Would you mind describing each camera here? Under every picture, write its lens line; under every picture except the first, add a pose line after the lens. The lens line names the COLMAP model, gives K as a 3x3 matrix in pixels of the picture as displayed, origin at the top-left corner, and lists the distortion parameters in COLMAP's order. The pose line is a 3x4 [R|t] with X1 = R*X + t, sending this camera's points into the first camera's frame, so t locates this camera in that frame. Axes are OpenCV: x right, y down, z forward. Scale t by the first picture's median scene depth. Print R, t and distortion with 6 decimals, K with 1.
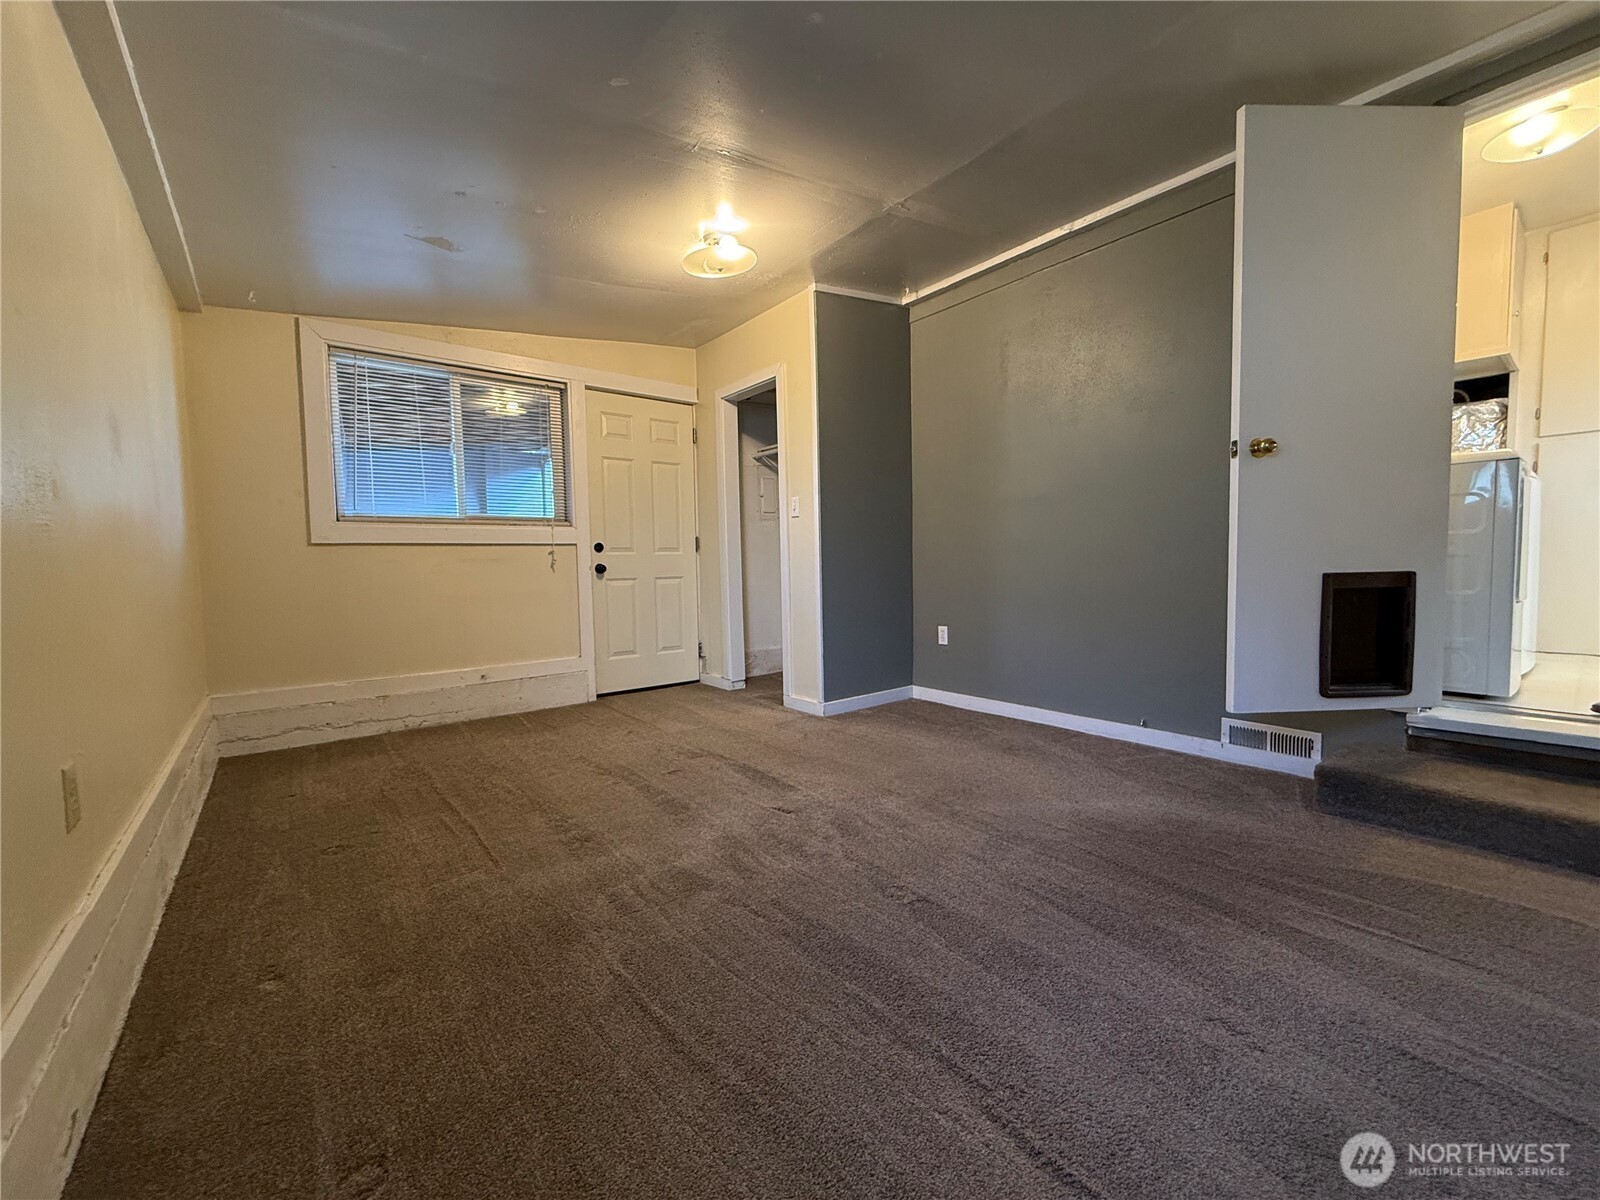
lens RADIAL K [[638.4, 0, 796.6], [0, 638.4, 599.5], [0, 0, 1]] dist [0.000875, -0.000346]
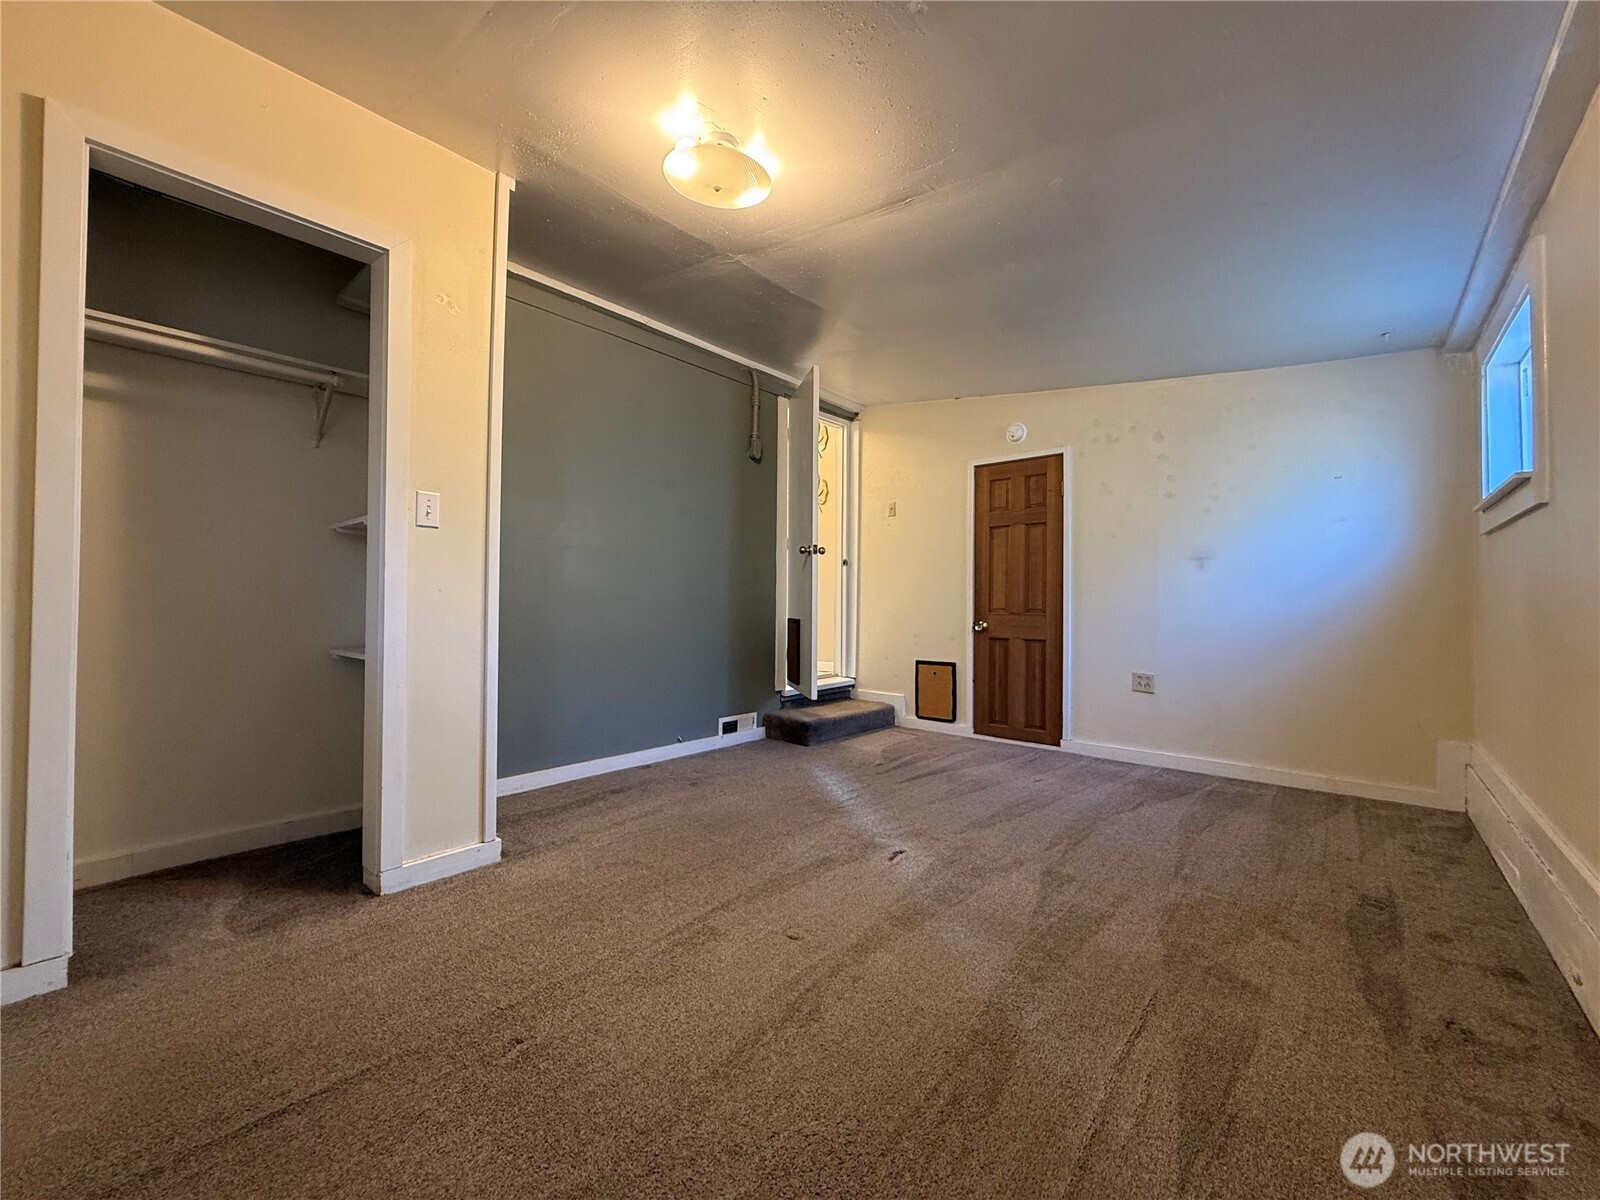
lens RADIAL K [[638.4, 0, 796.6], [0, 638.4, 599.5], [0, 0, 1]] dist [0.000875, -0.000346]
pose [[-0.179934, 0.024726, 0.983368, -0.818553], [0.051390, 0.998555, -0.015705, -0.056390], [-0.982335, 0.047709, -0.180945, 1.078947]]
